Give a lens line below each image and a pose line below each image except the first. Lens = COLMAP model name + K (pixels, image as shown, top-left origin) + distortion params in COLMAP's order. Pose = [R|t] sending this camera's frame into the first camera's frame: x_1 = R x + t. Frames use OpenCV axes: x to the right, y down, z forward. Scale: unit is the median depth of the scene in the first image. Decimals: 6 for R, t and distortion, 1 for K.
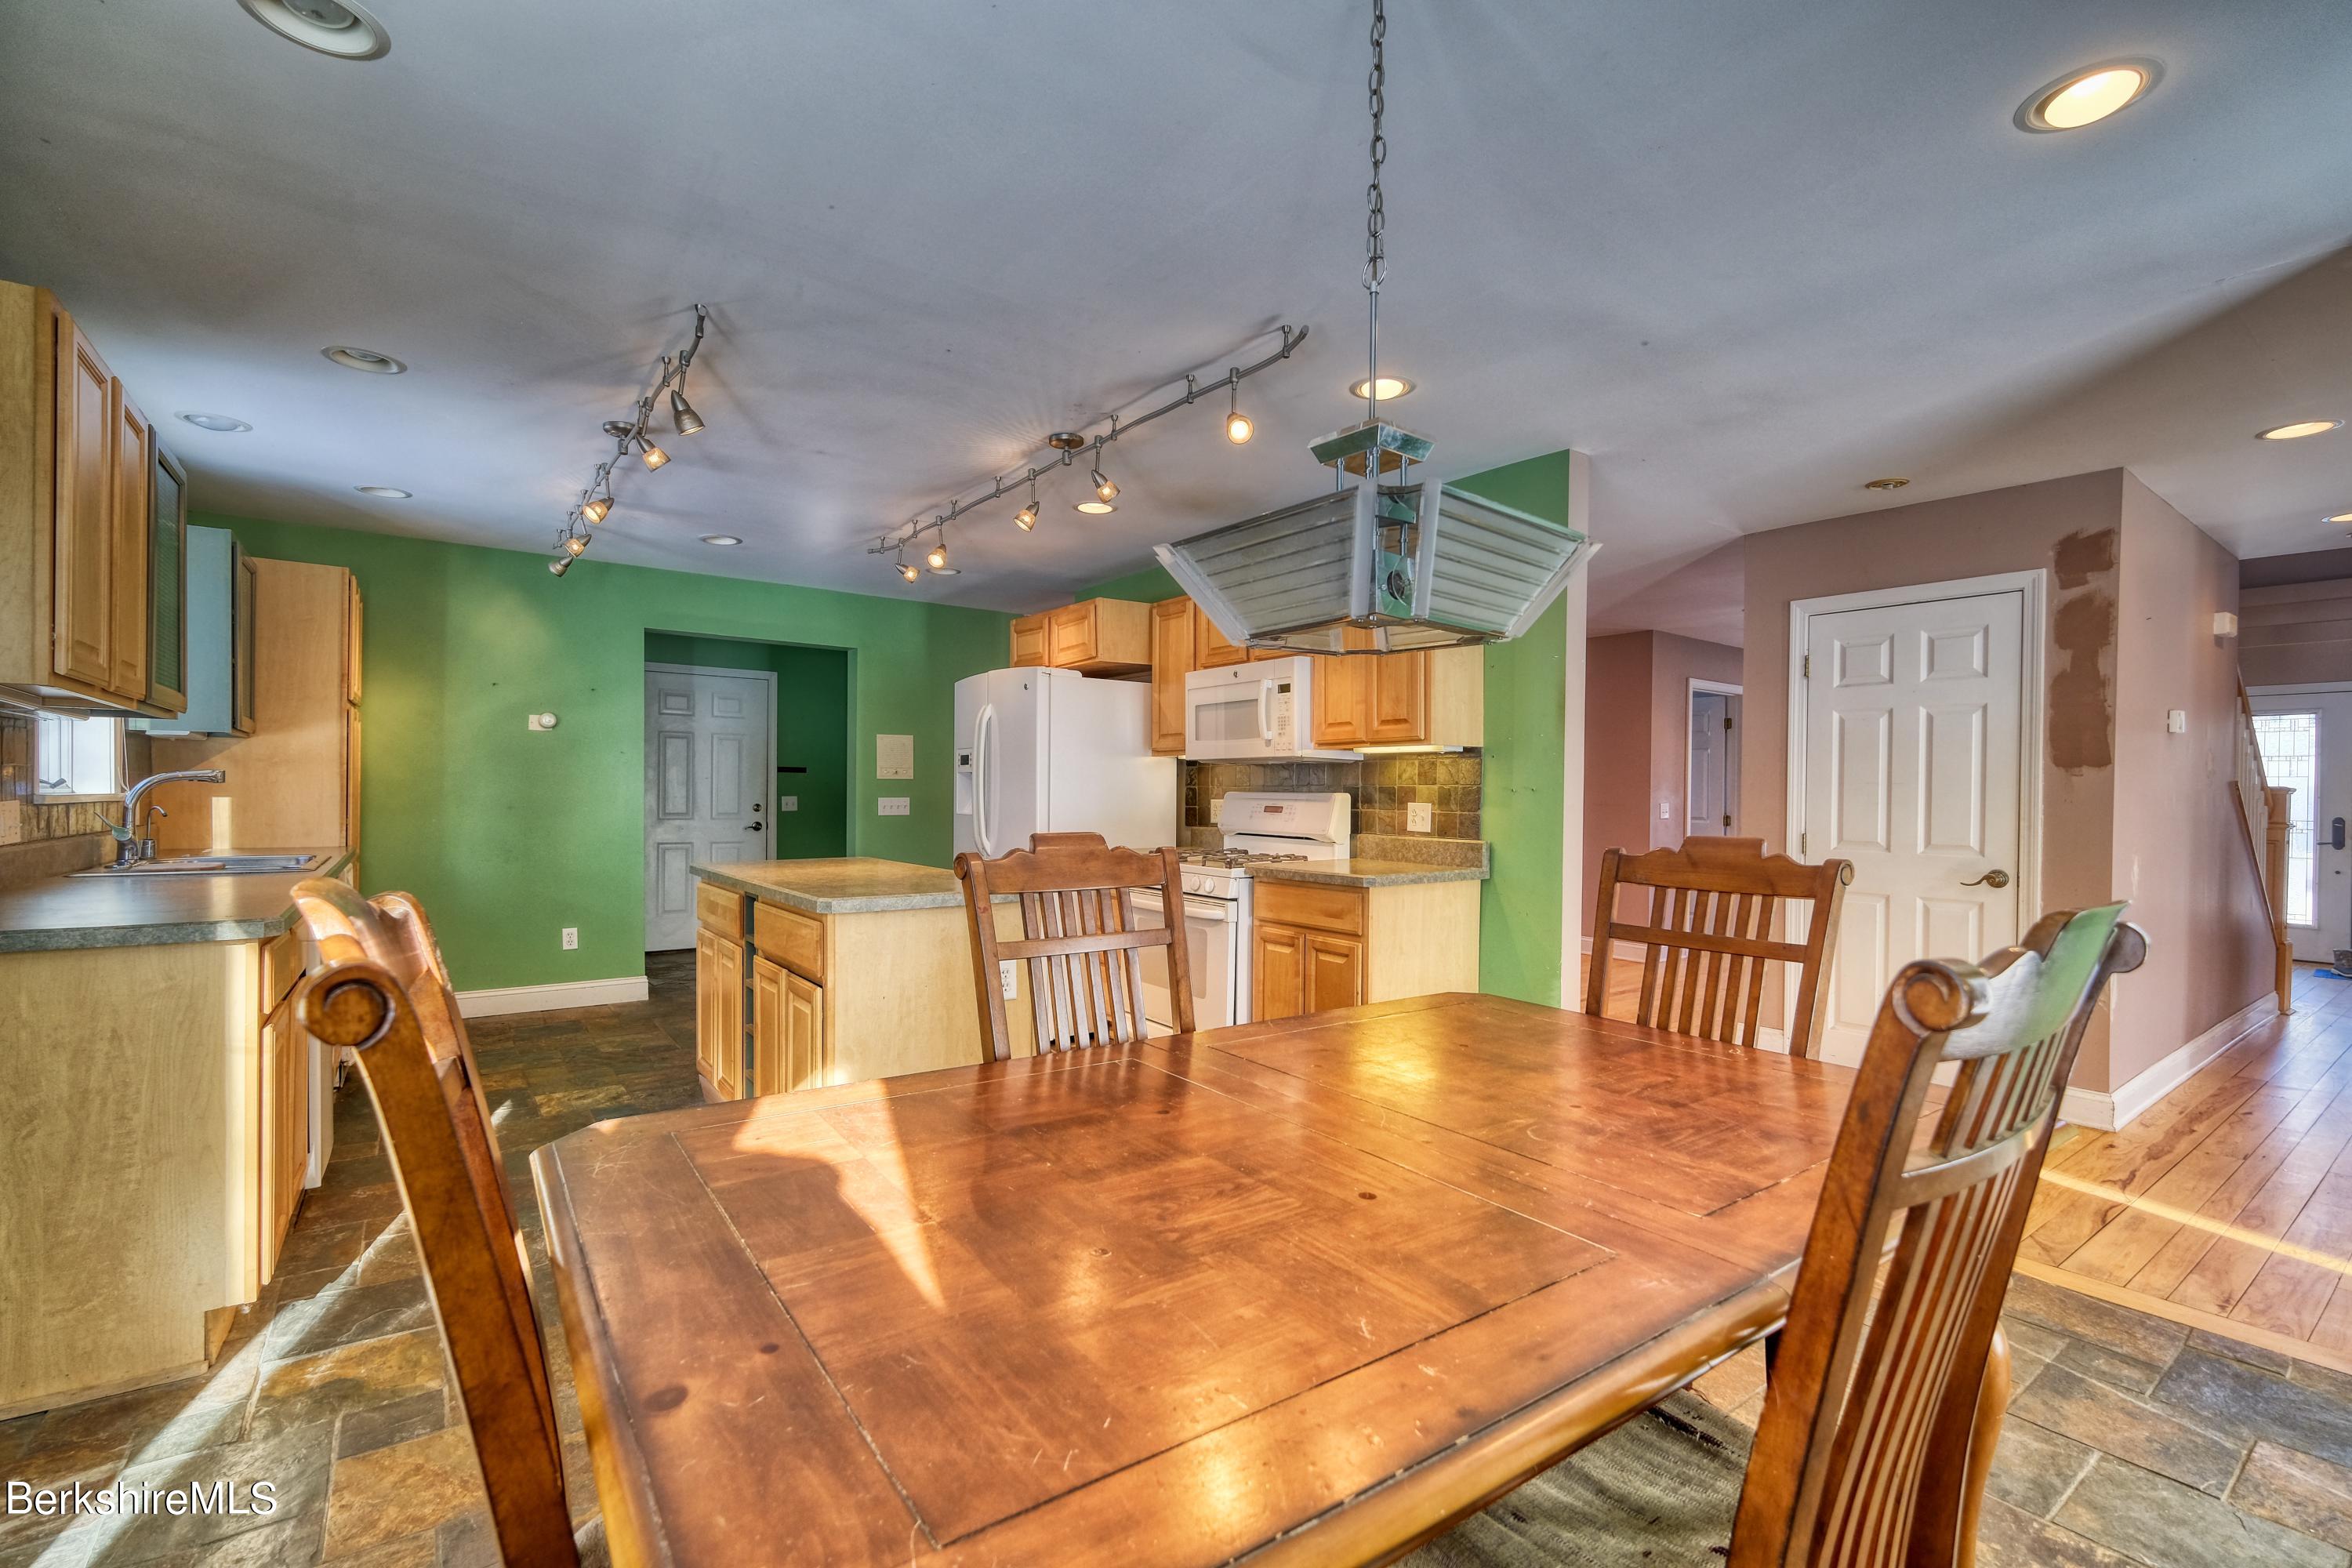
lens RADIAL K [[1026.8, 0, 1180.4], [0, 1026.8, 809.4], [0, 0, 1]] dist [-0.000731, 0.000201]
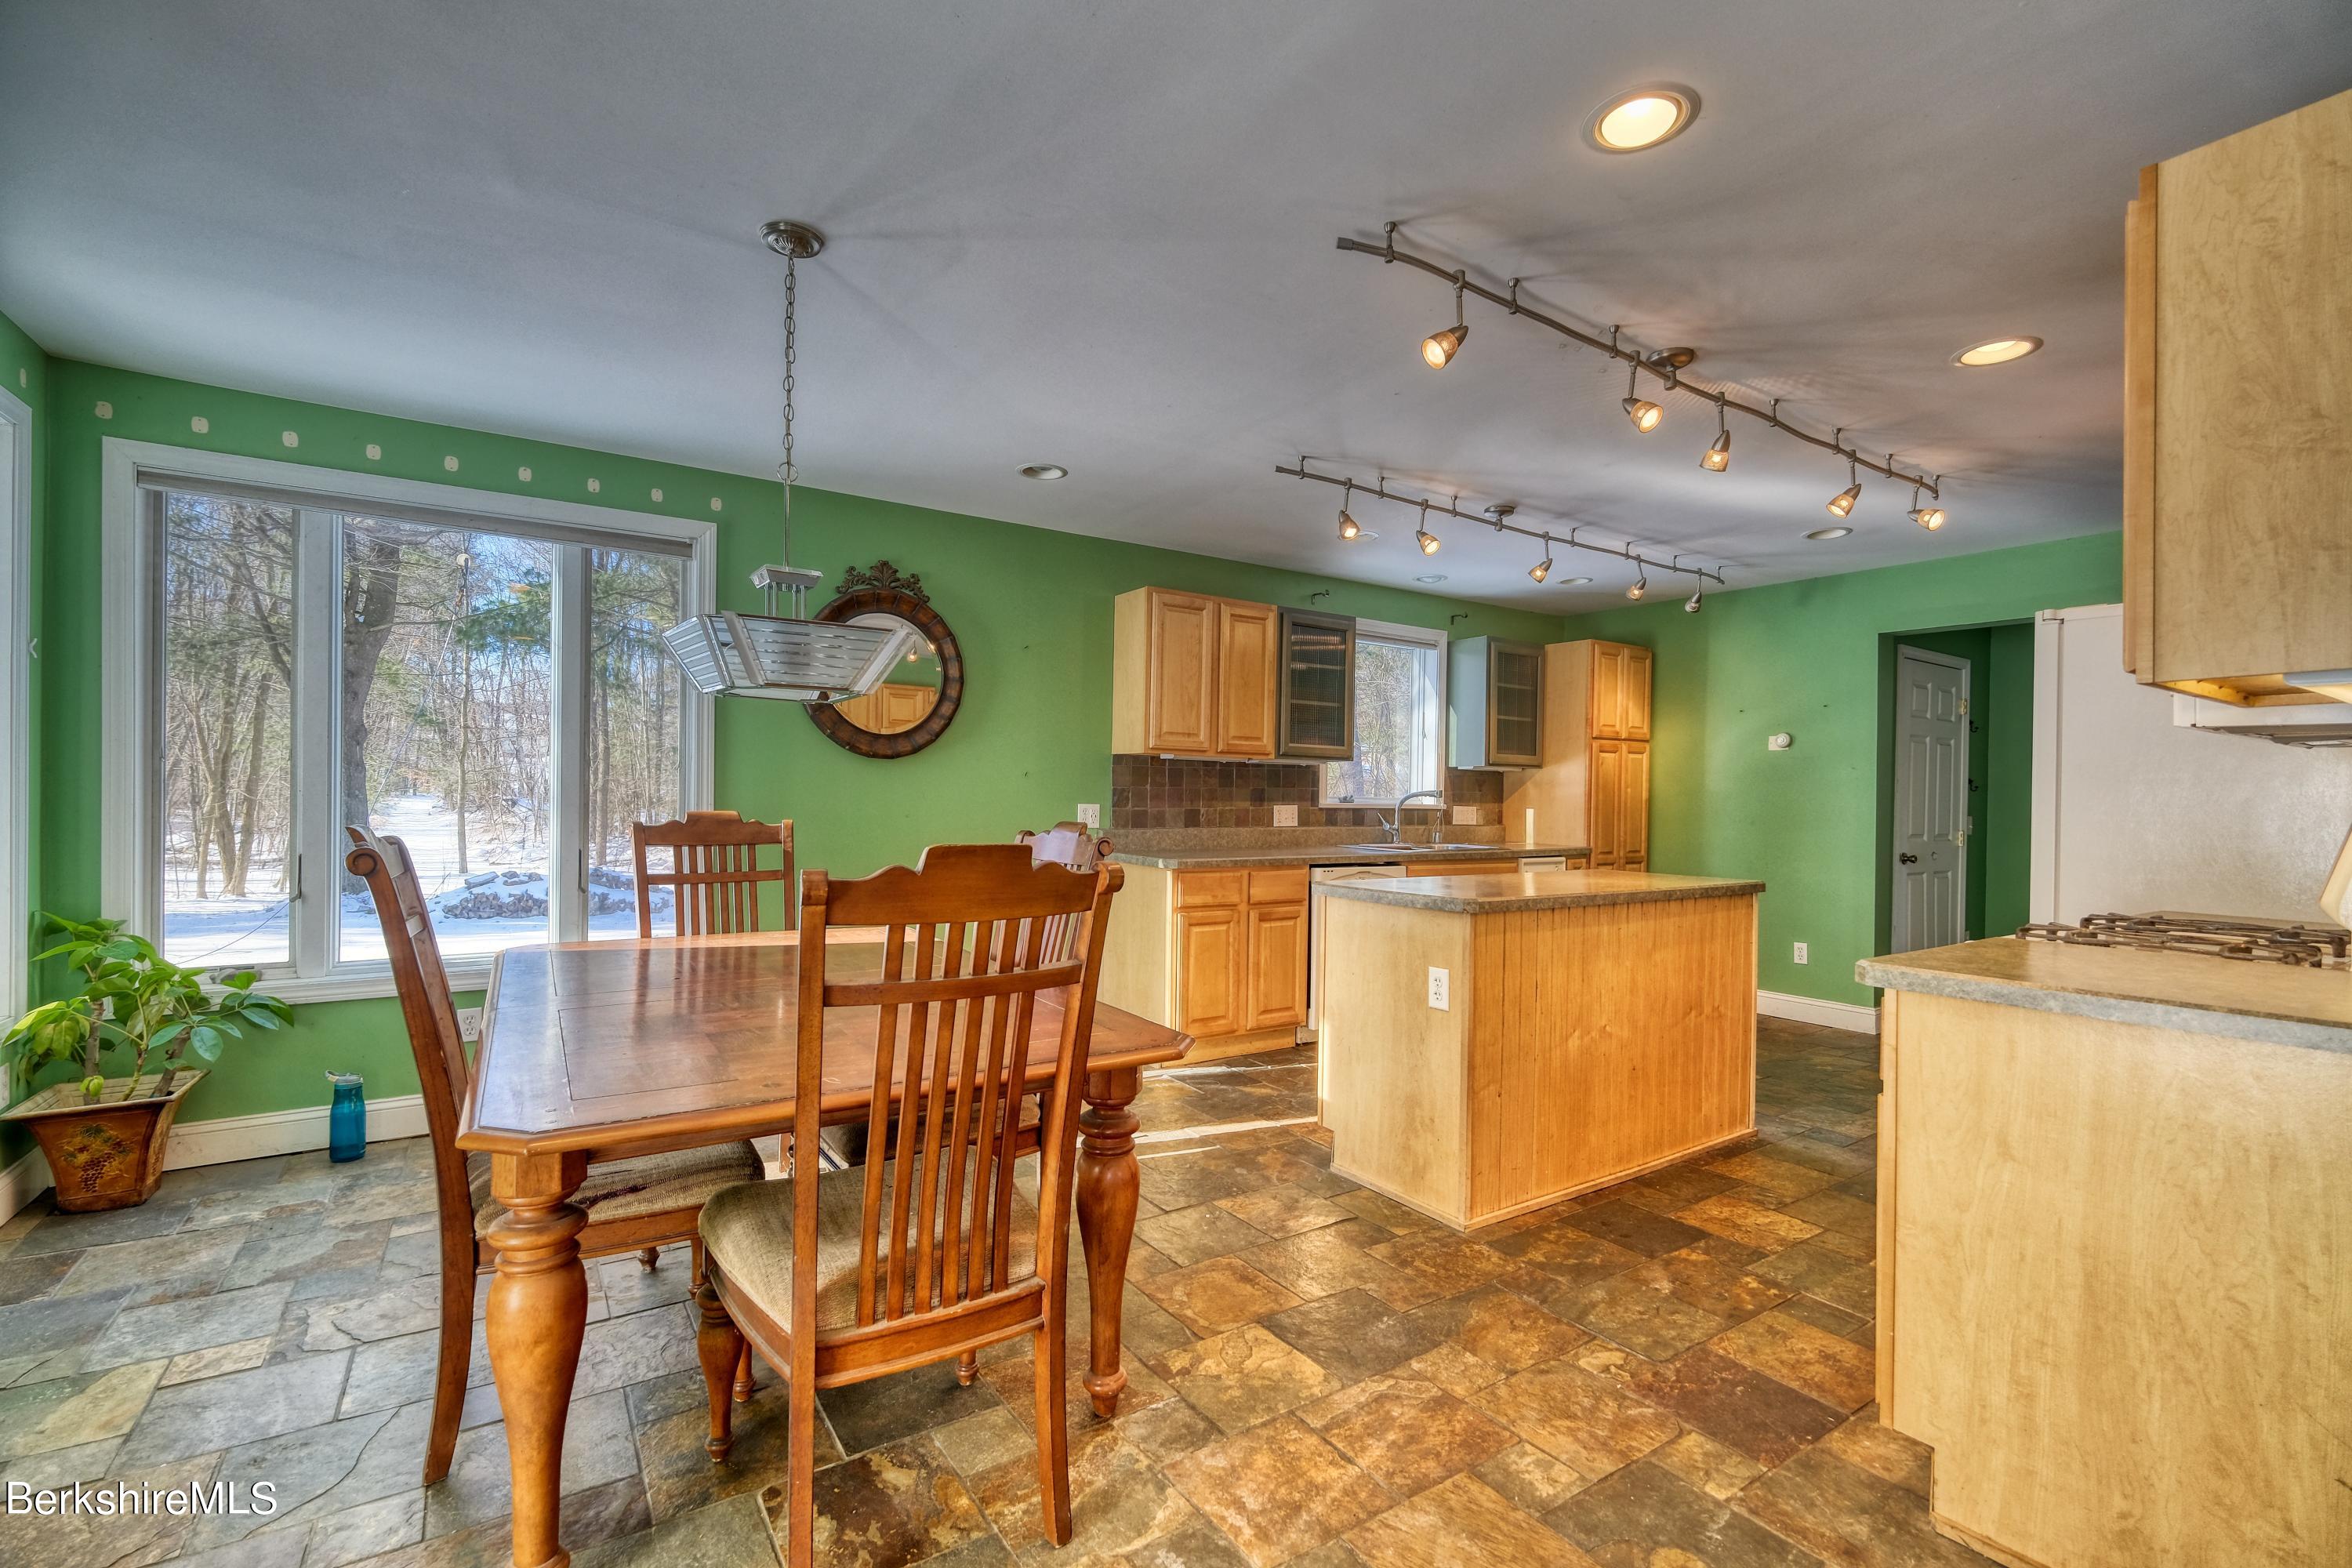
lens RADIAL K [[1026.8, 0, 1174.6], [0, 1026.8, 801.3], [0, 0, 1]] dist [-0.000731, 0.000201]
pose [[-0.053537, -0.003945, -0.998558, 0.555139], [-0.033173, 0.999447, -0.002170, -0.001816], [0.998015, 0.033009, -0.053638, 0.528302]]
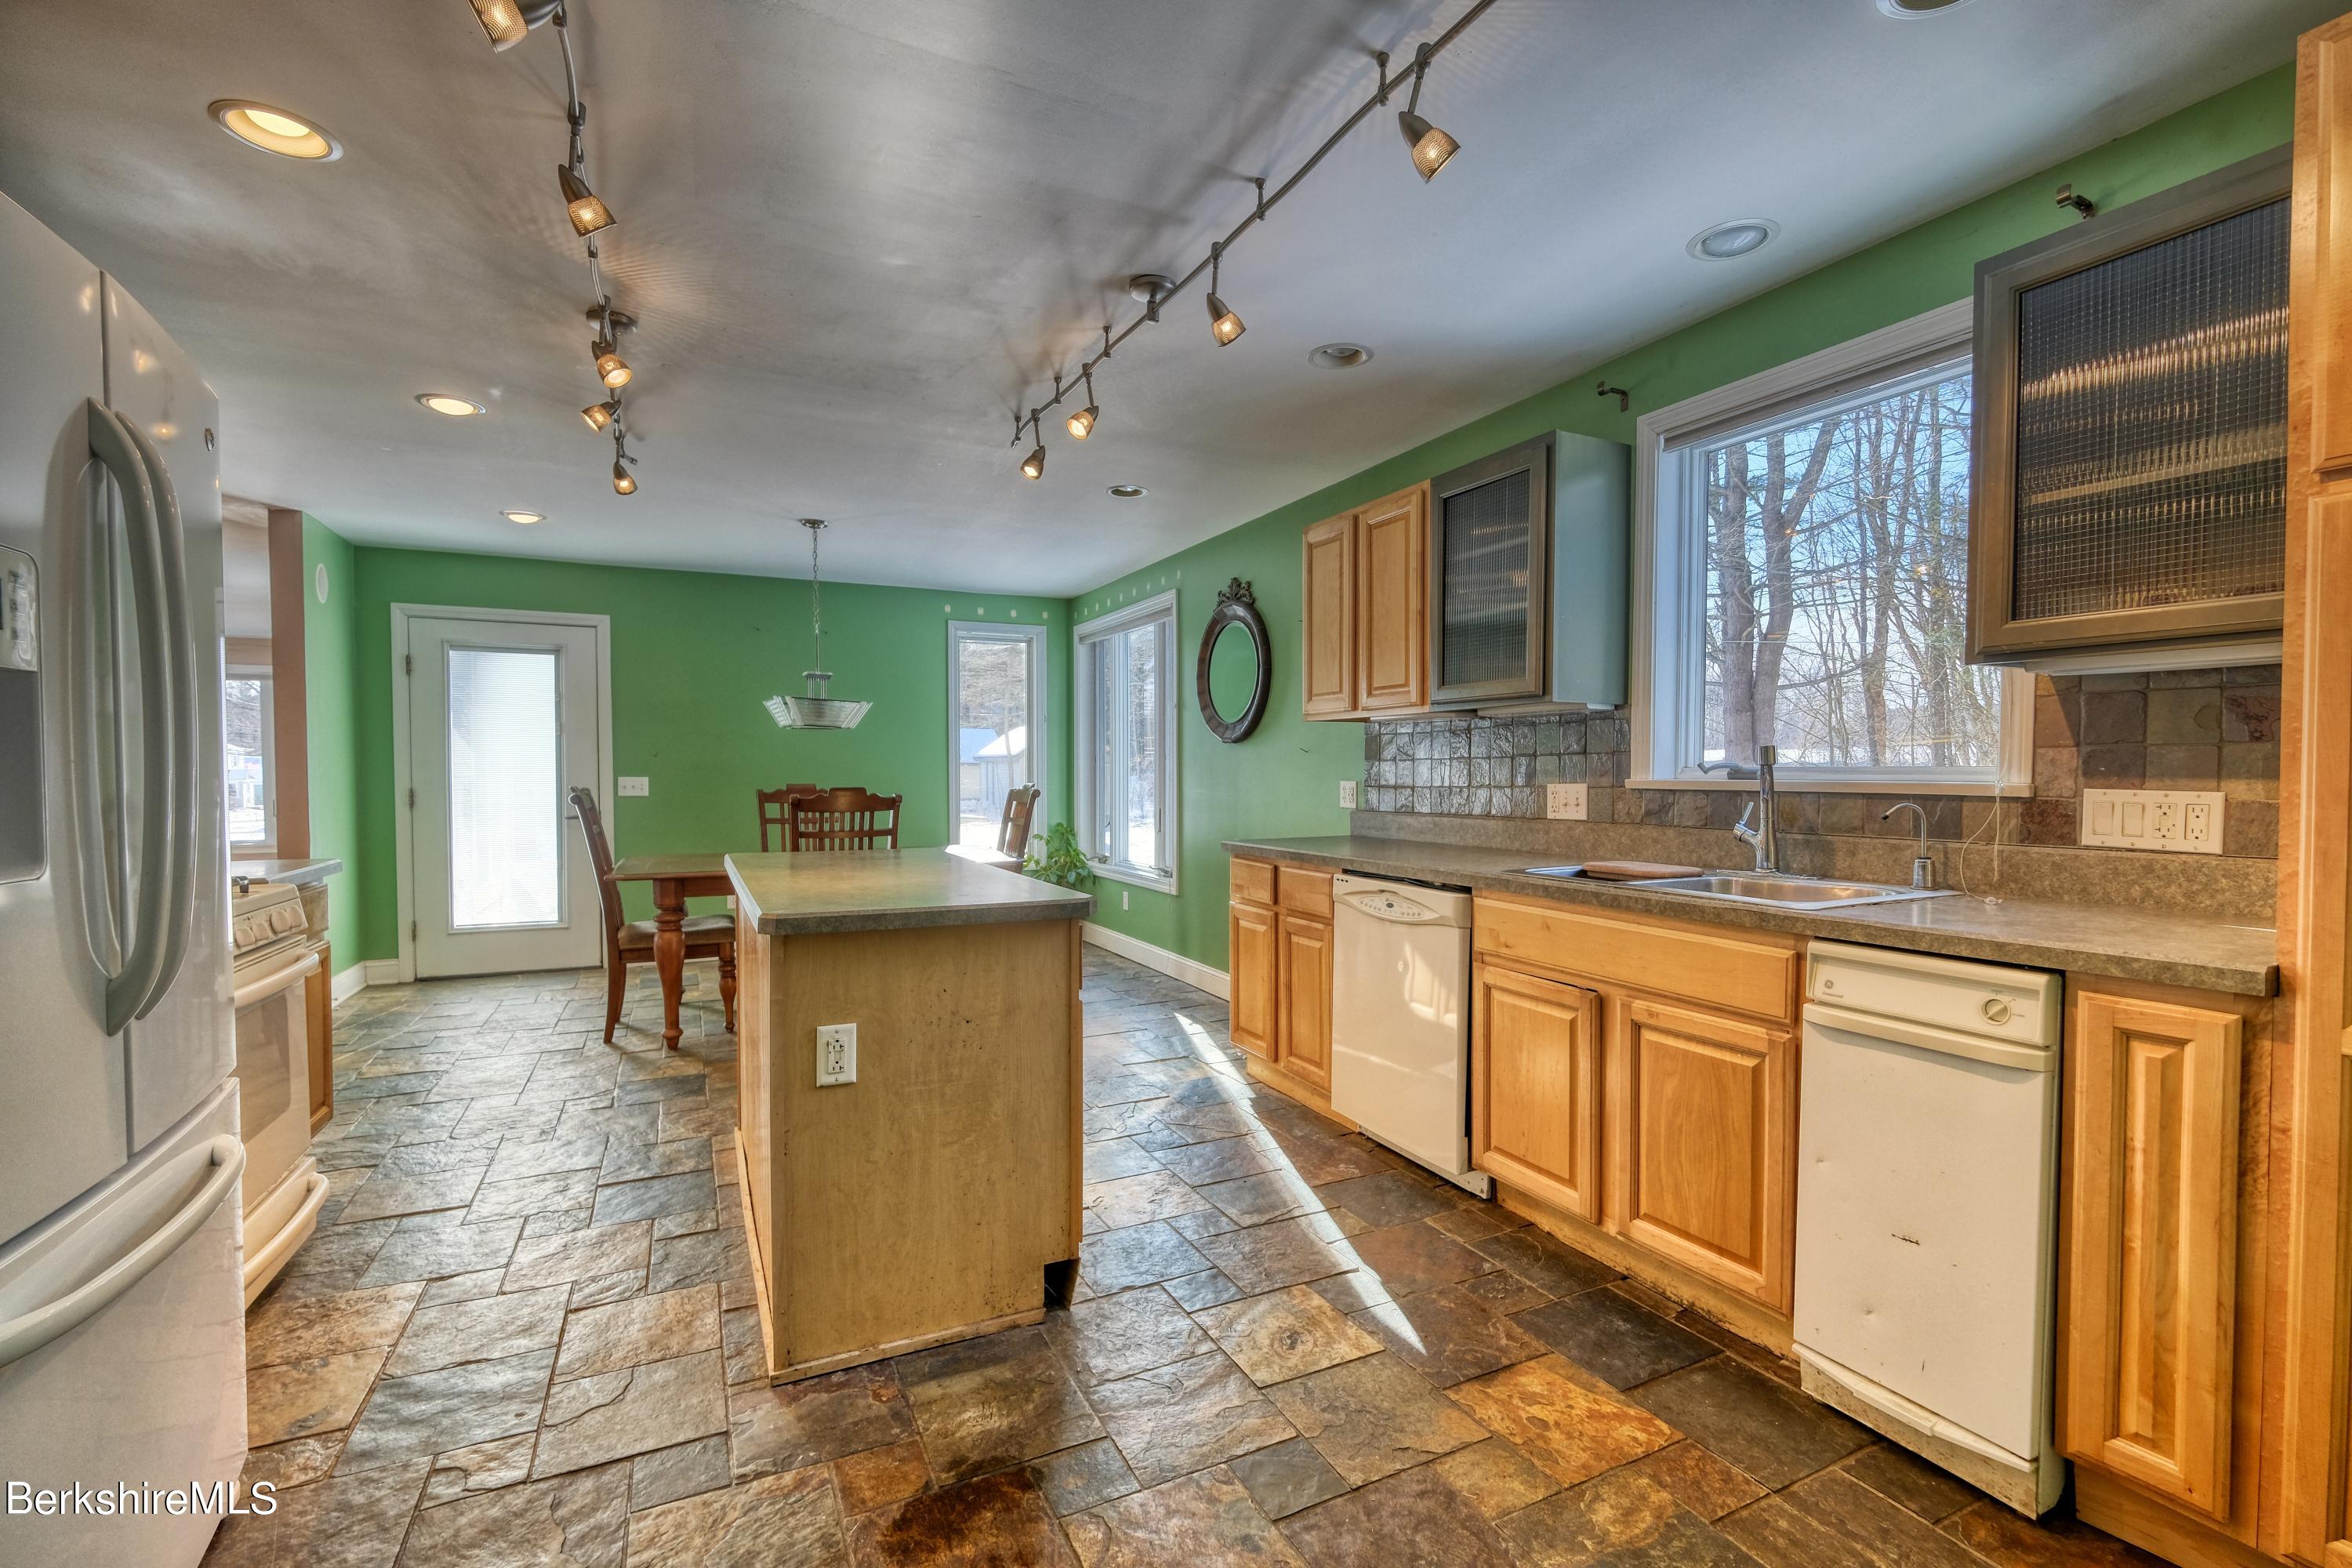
lens RADIAL K [[1026.8, 0, 1172.7], [0, 1026.8, 800.2], [0, 0, 1]] dist [-0.000731, 0.000201]
pose [[-0.982689, -0.021003, 0.184069, -0.544335], [-0.014262, 0.999181, 0.037872, -0.016684], [-0.184714, 0.034591, -0.982183, 1.351602]]
